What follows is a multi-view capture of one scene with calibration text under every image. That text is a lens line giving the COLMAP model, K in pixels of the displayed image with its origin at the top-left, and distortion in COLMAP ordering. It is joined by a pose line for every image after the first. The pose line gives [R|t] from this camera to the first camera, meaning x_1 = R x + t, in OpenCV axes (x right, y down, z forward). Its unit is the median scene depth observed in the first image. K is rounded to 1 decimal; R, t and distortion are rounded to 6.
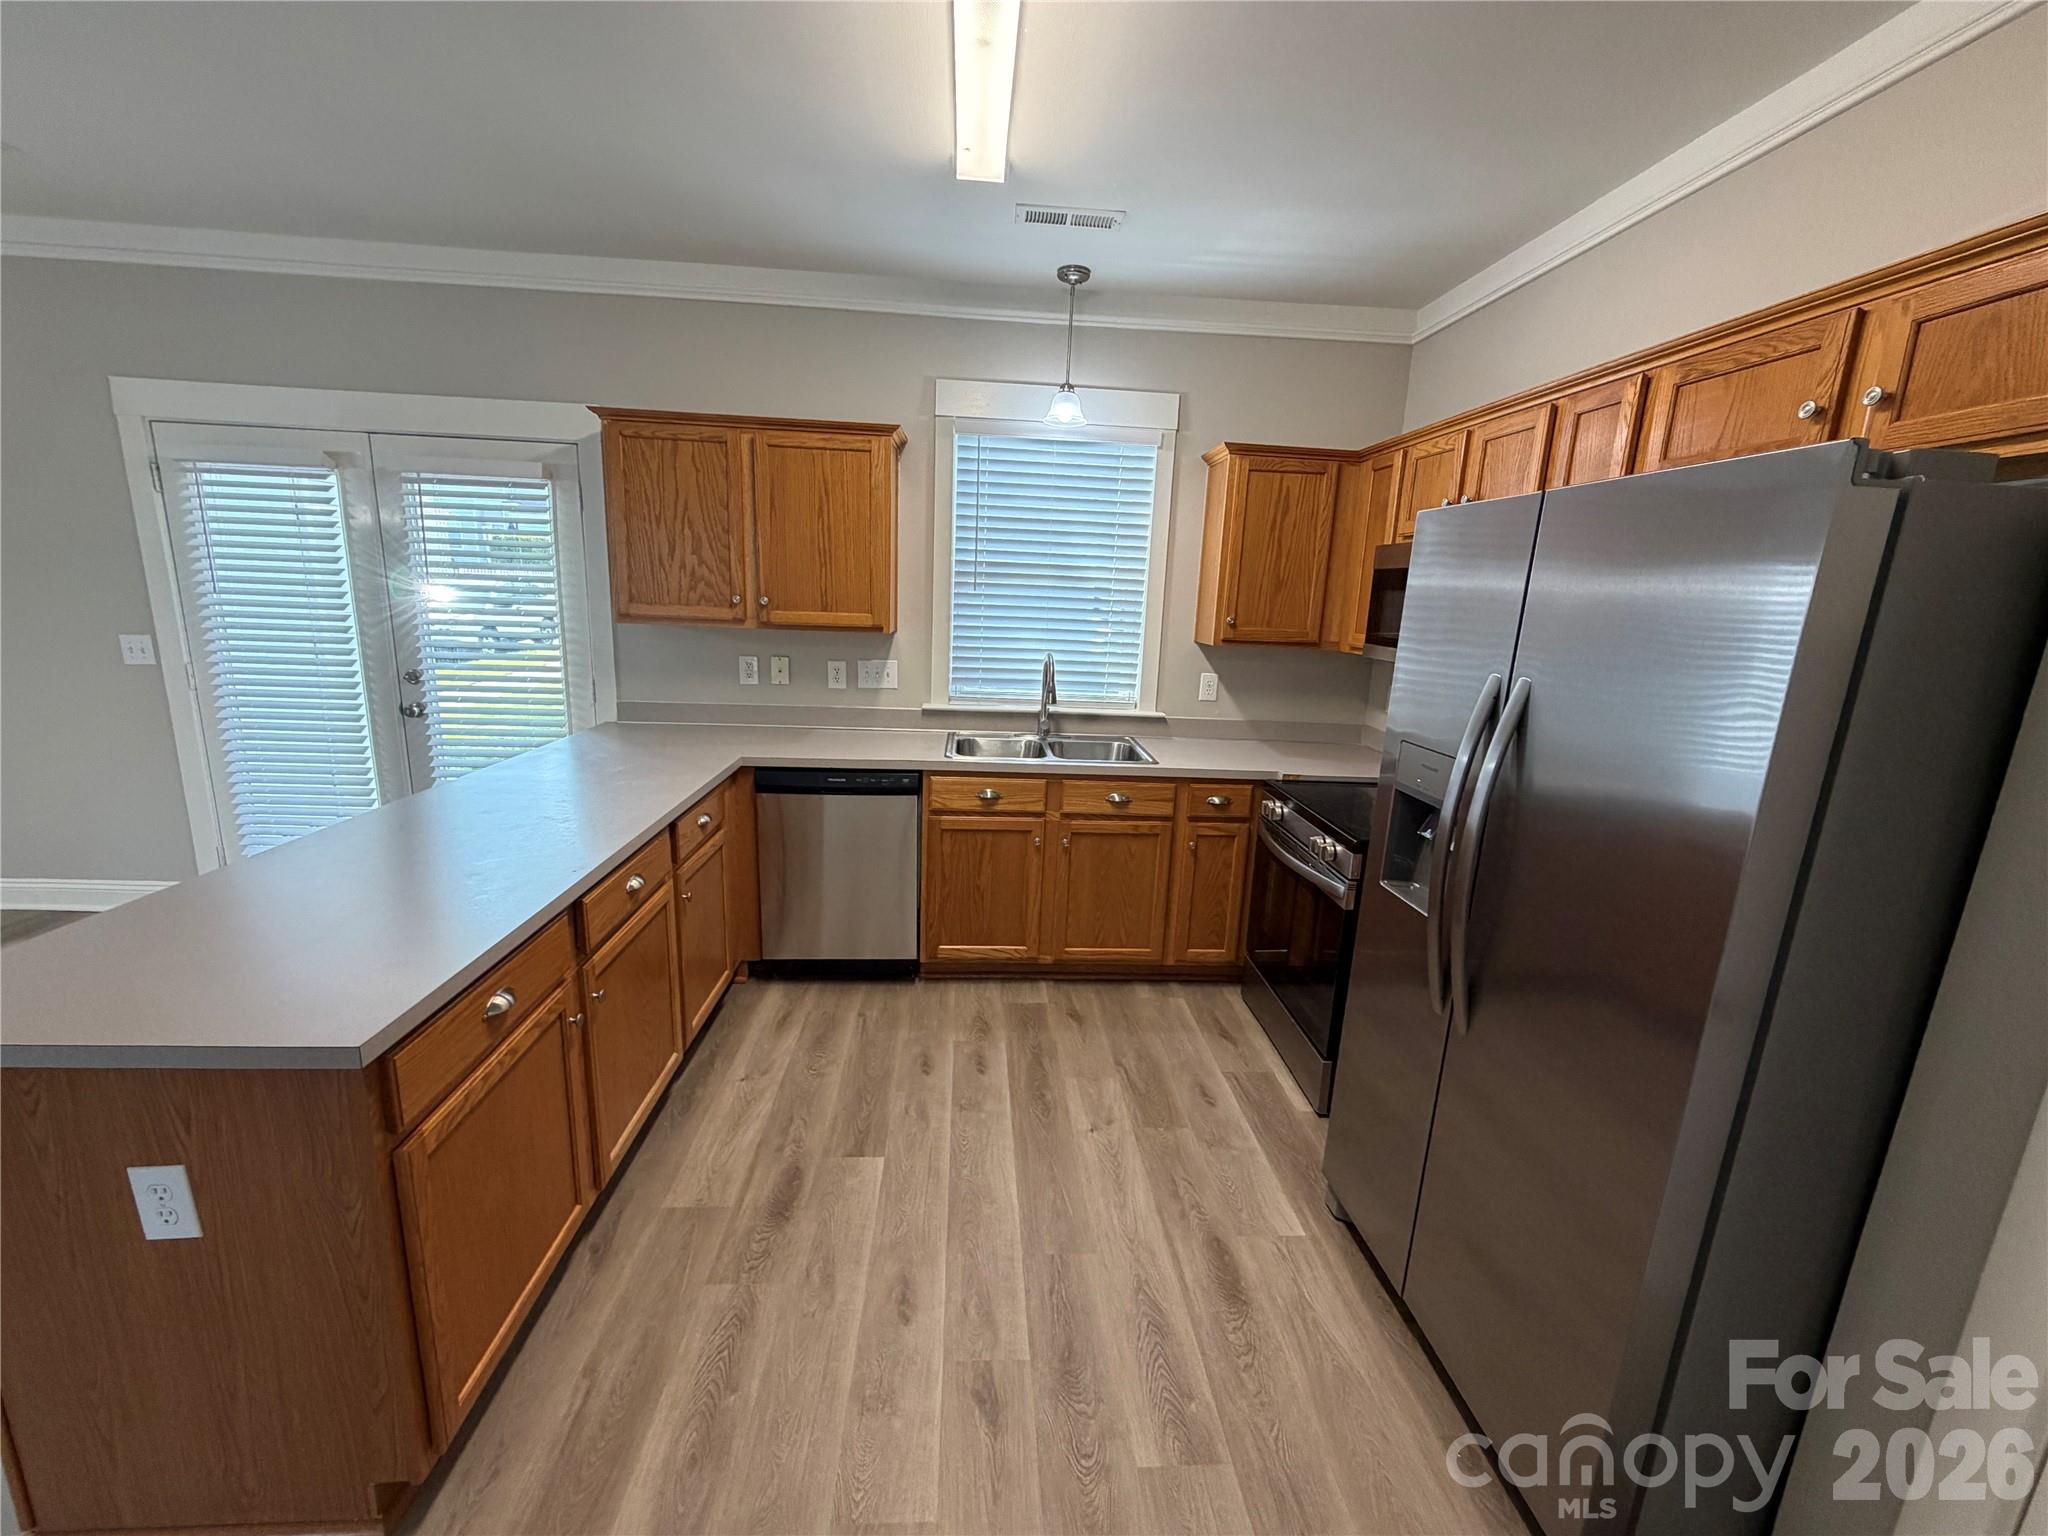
lens RADIAL K [[816.7, 0, 1019.0], [0, 816.7, 766.0], [0, 0, 1]] dist [0.000103, -0.000034]
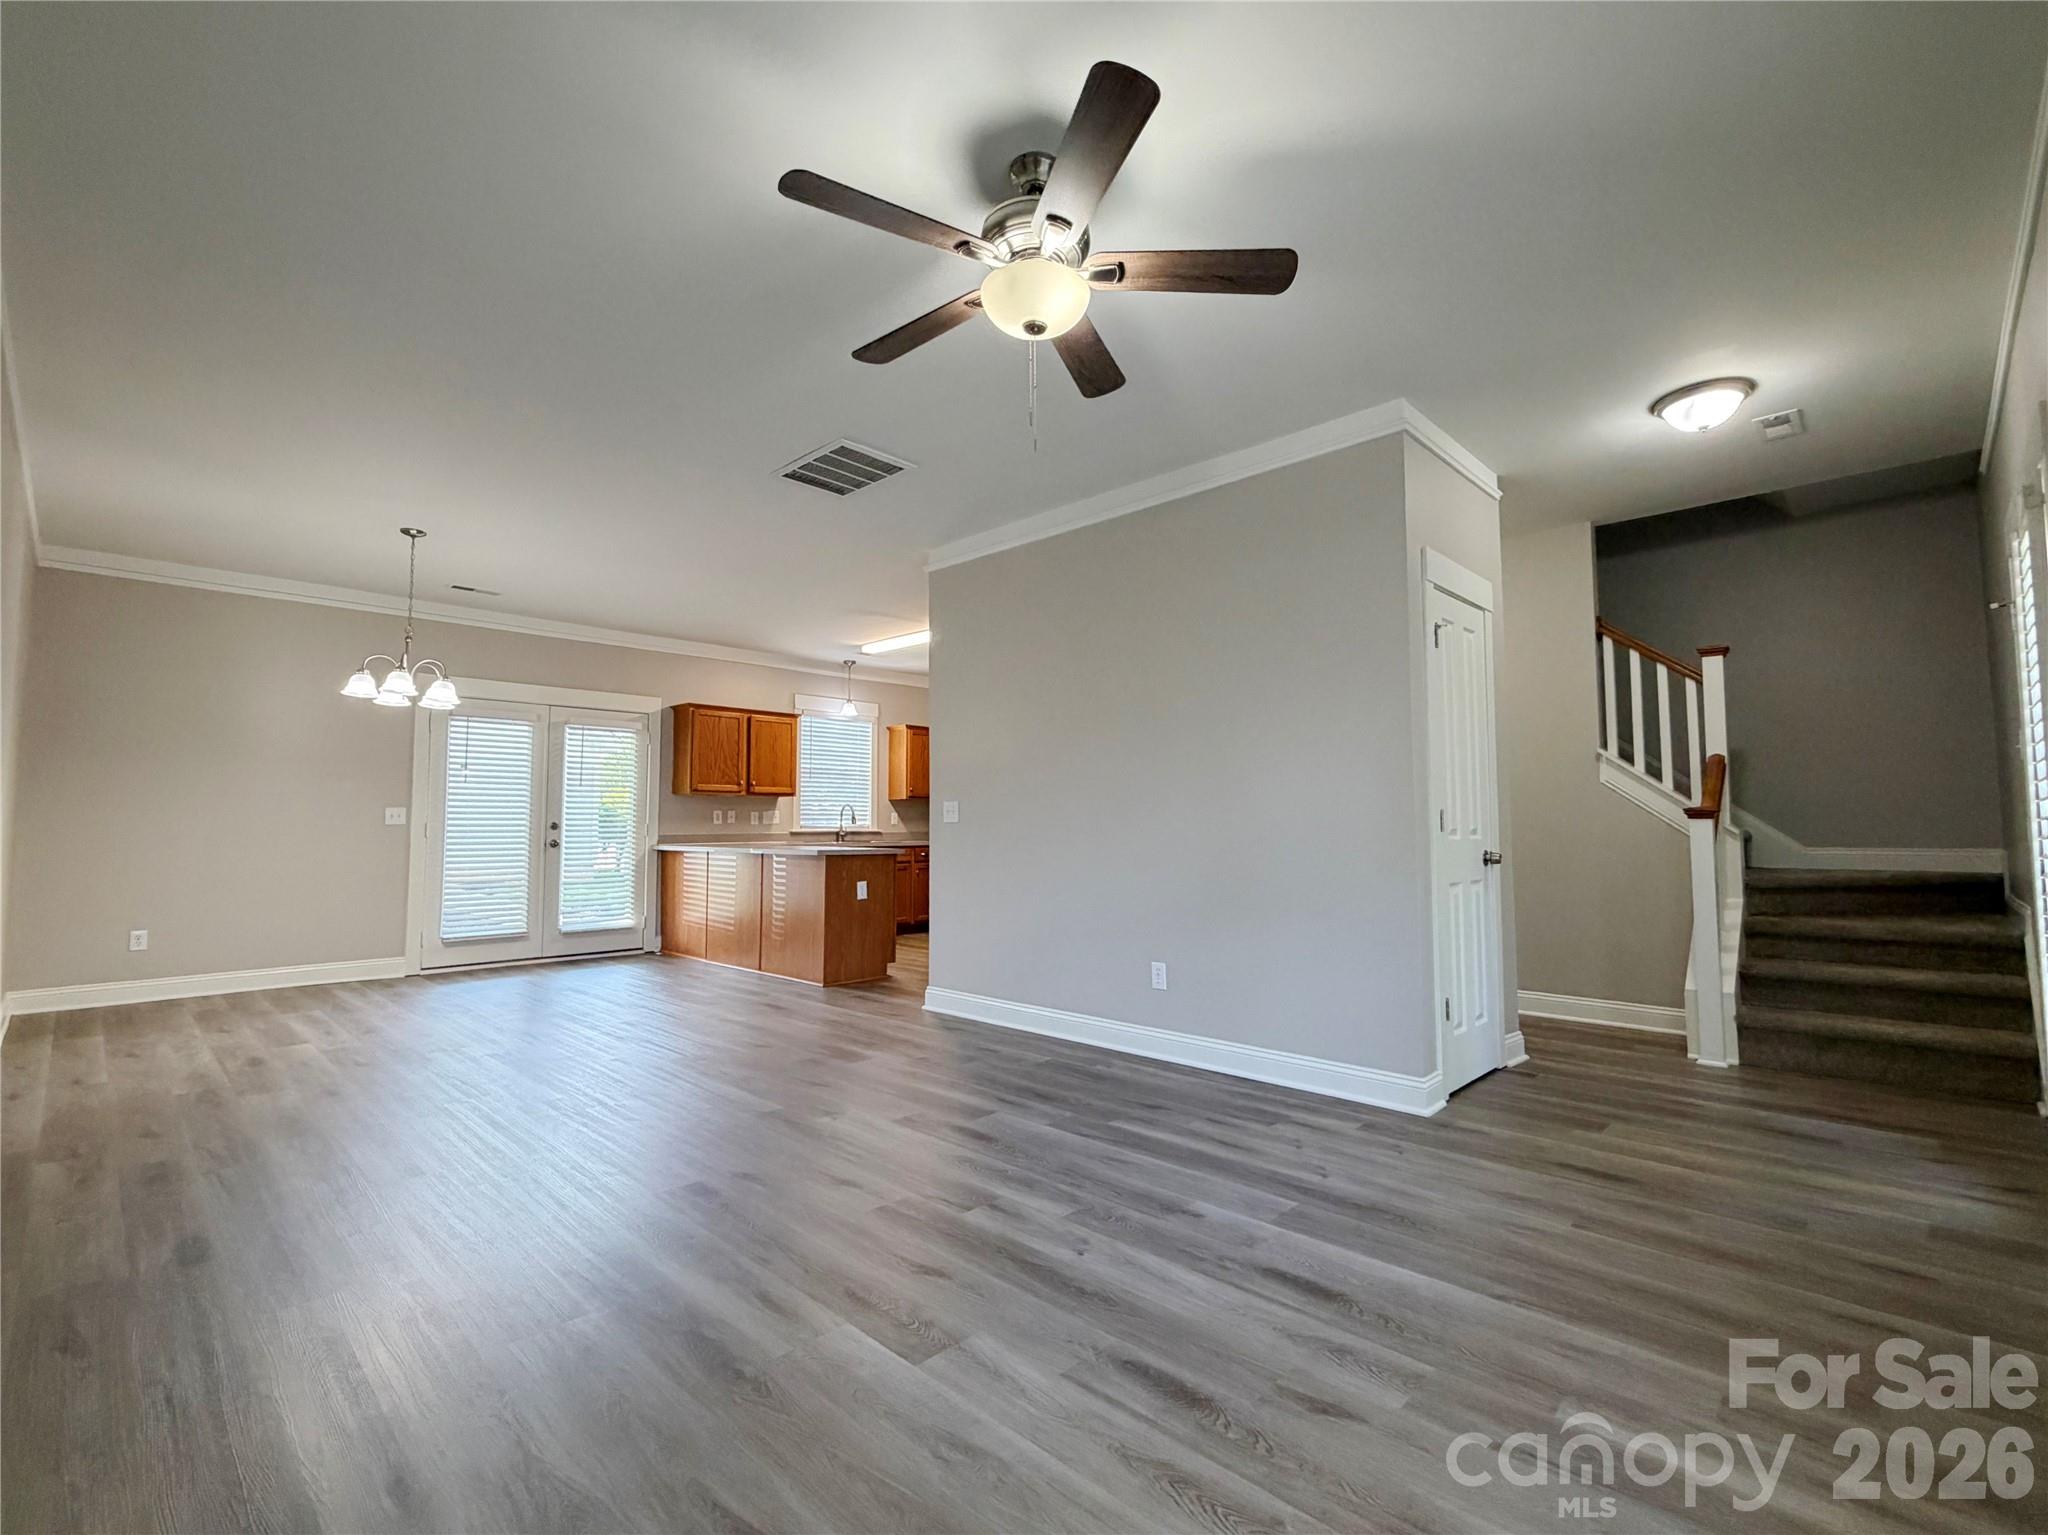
lens RADIAL K [[909.7, 0, 1024.0], [0, 909.7, 767.5], [0, 0, 1]] dist [-0.000128, 0.000160]
pose [[0.733198, 0.000703, 0.680014, -1.529606], [0.175360, 0.965982, -0.190074, 0.391075], [-0.657015, 0.258609, 0.708133, -1.382938]]
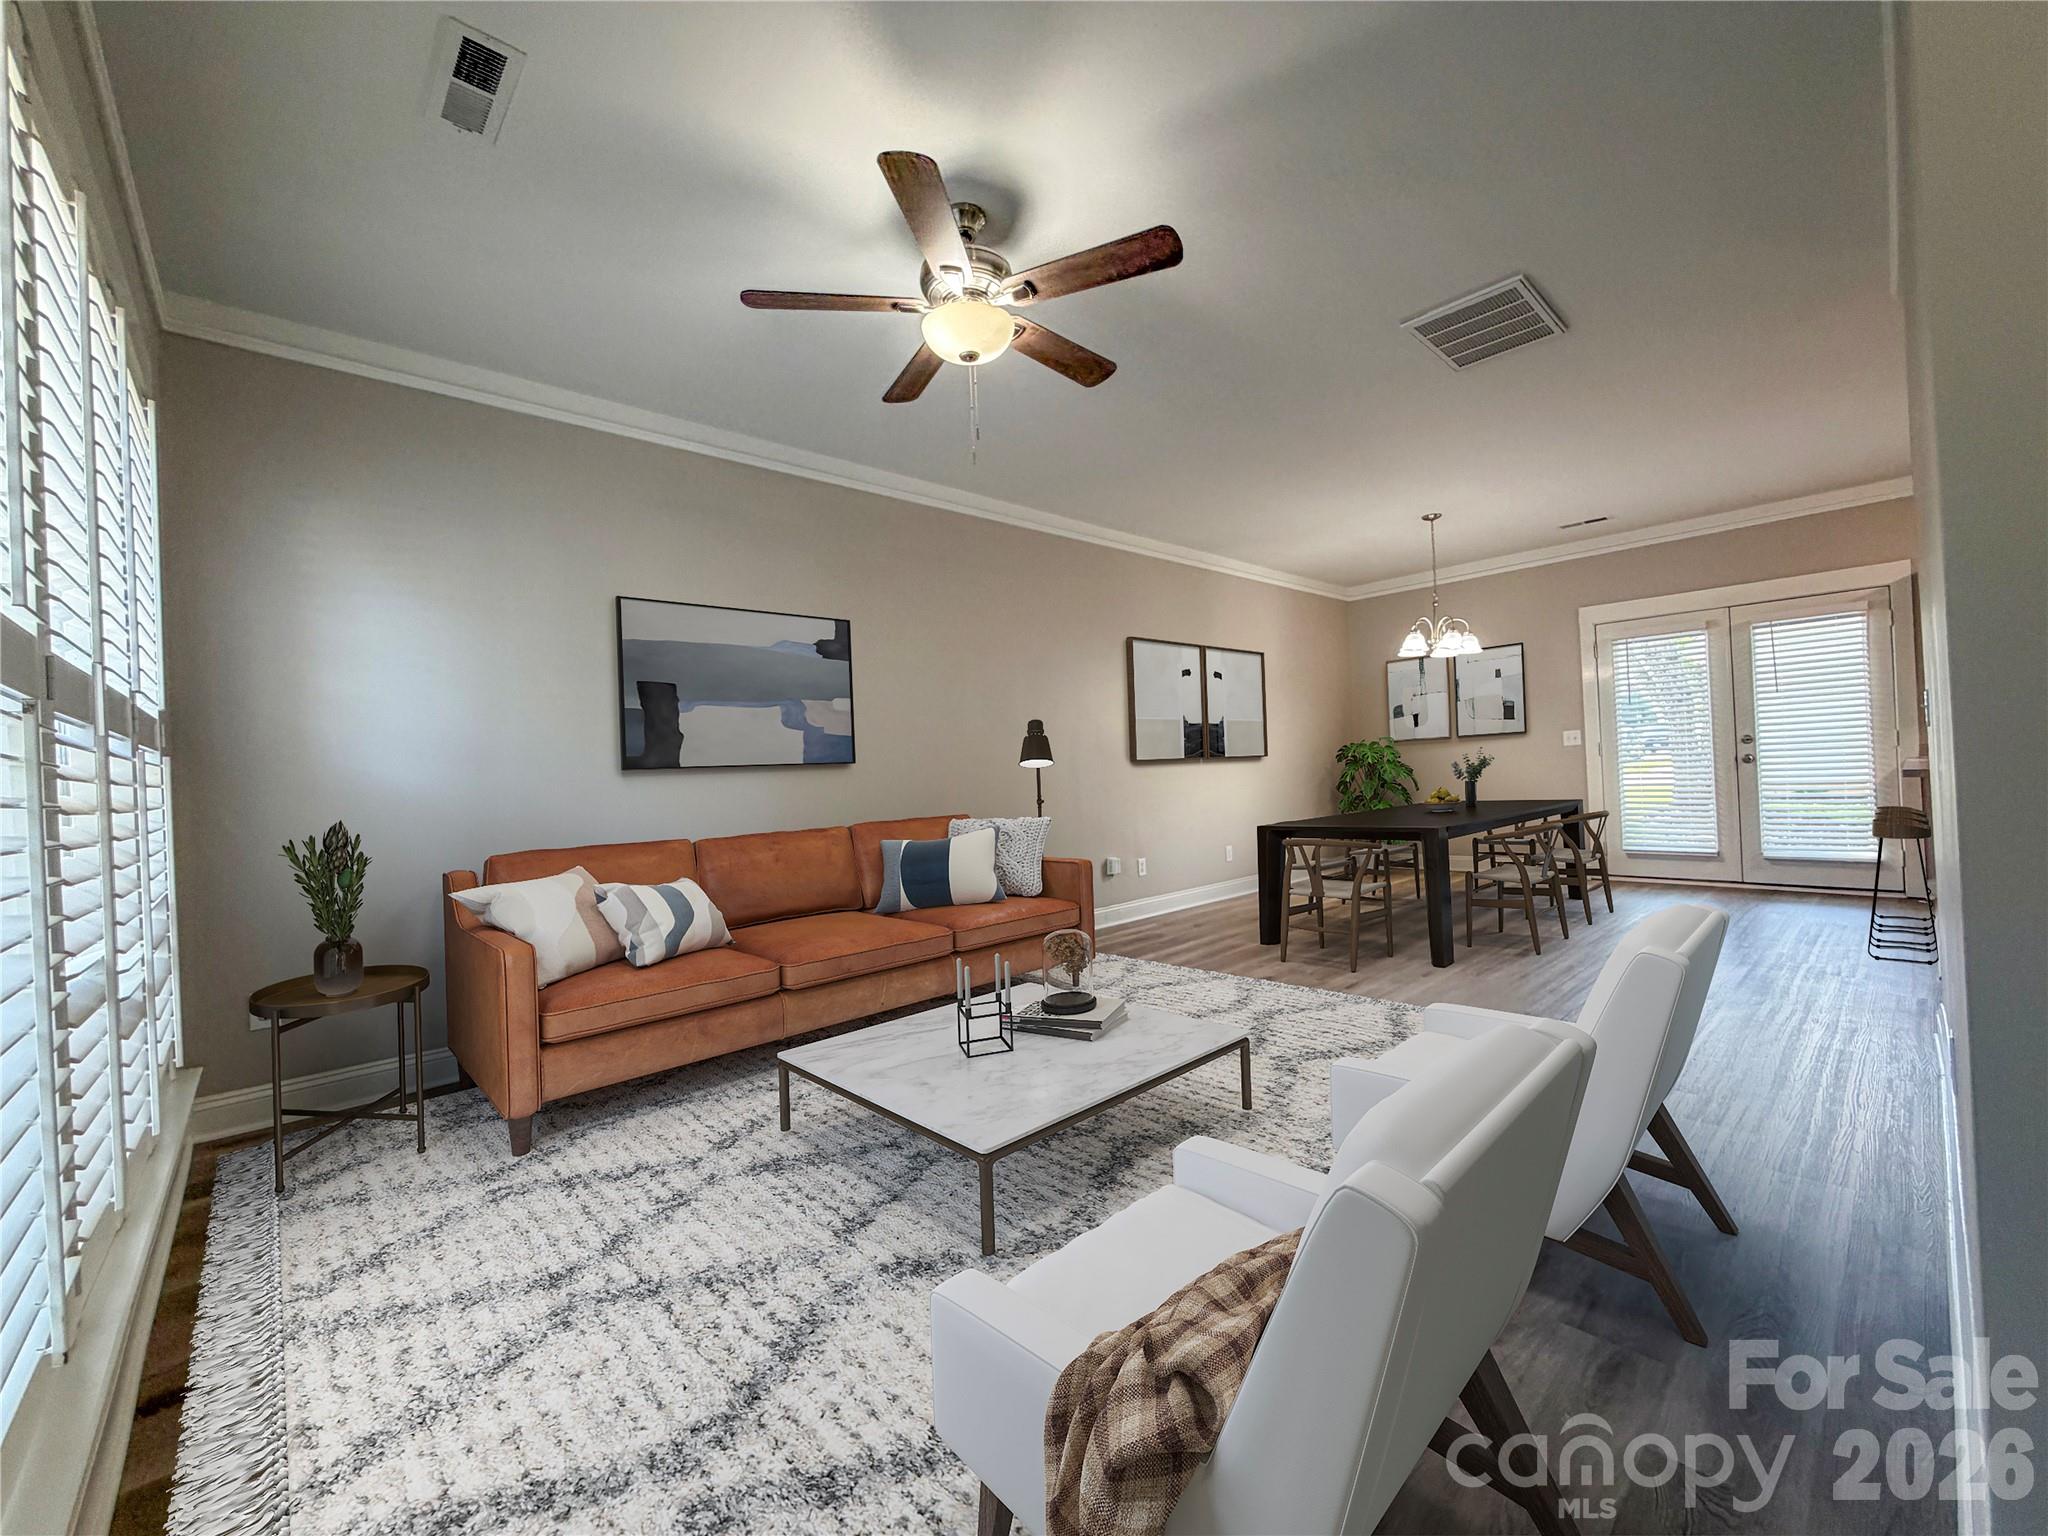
lens RADIAL K [[816.7, 0, 1019.0], [0, 816.7, 766.0], [0, 0, 1]] dist [0.000103, -0.000034]
pose [[0.626173, -0.072719, -0.776285, -0.415432], [-0.098426, 0.980303, -0.171224, 0.429372], [0.773447, 0.183622, 0.606682, -1.331524]]
